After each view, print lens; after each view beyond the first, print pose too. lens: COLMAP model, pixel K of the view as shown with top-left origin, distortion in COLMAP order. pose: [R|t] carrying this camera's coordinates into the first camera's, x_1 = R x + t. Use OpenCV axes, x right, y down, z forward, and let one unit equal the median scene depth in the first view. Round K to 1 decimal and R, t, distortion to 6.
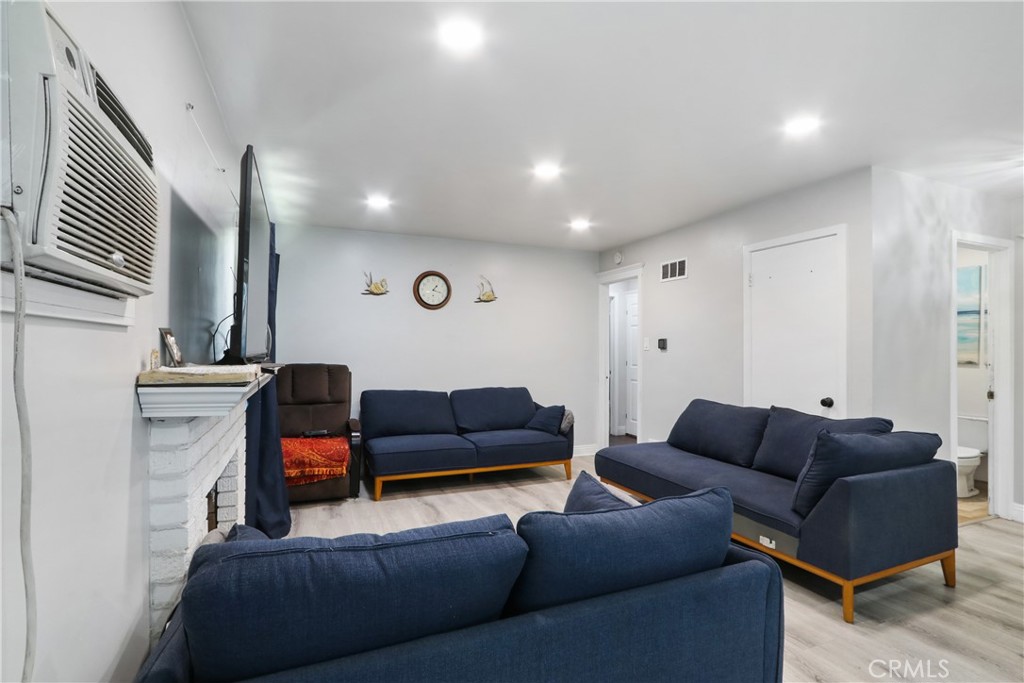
lens RADIAL K [[487.2, 0, 508.4], [0, 487.2, 339.5], [0, 0, 1]] dist [-0.018408, -0.000310]
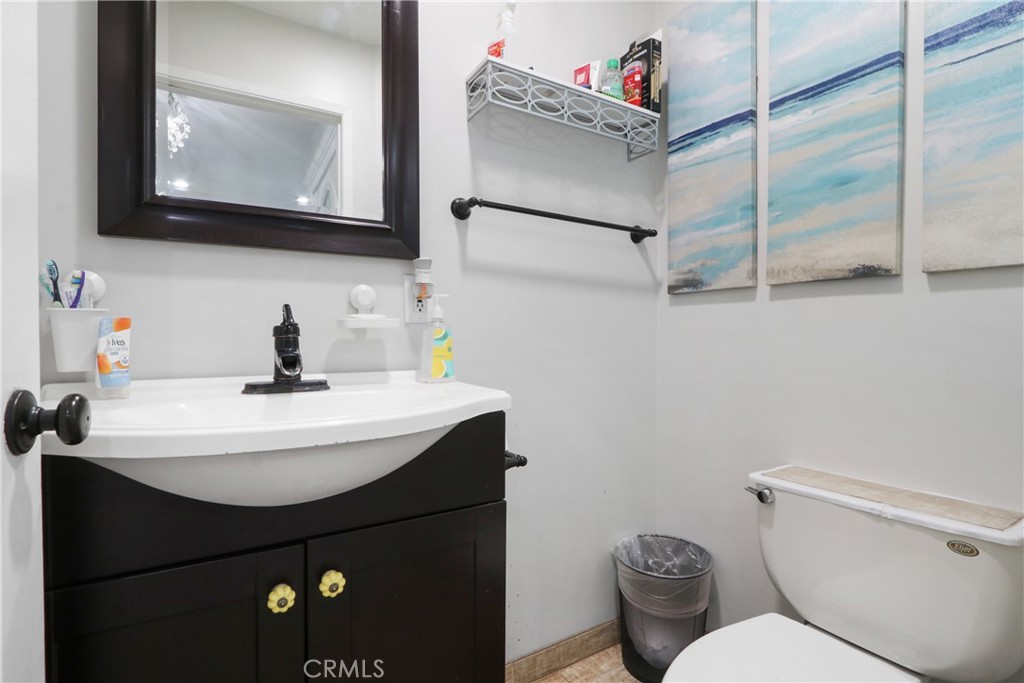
lens RADIAL K [[476.3, 0, 518.1], [0, 476.3, 337.3], [0, 0, 1]] dist [-0.014541, 0.001642]
pose [[0.988888, -0.015889, 0.147814, 0.939892], [0.012290, 0.999606, 0.025232, 0.091990], [-0.148156, -0.023135, 0.988693, 0.983734]]
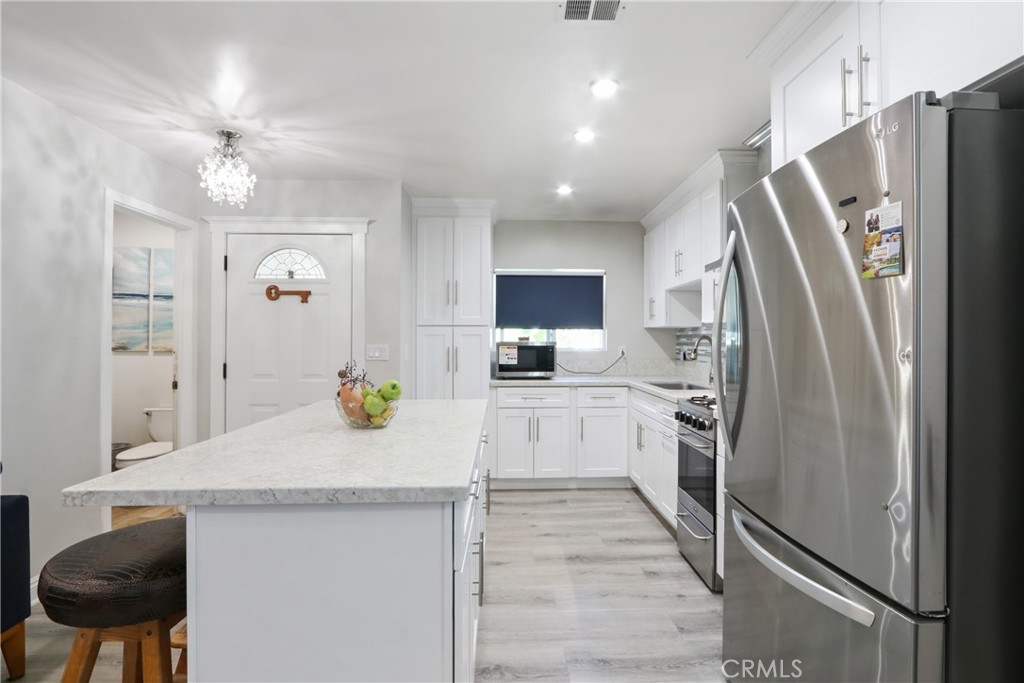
lens RADIAL K [[476.3, 0, 518.7], [0, 476.3, 338.7], [0, 0, 1]] dist [-0.014541, 0.001642]
pose [[0.348002, -0.004076, 0.937485, 0.407743], [-0.015244, 0.999834, 0.010006, 0.006559], [-0.937370, -0.017773, 0.347882, 0.066294]]
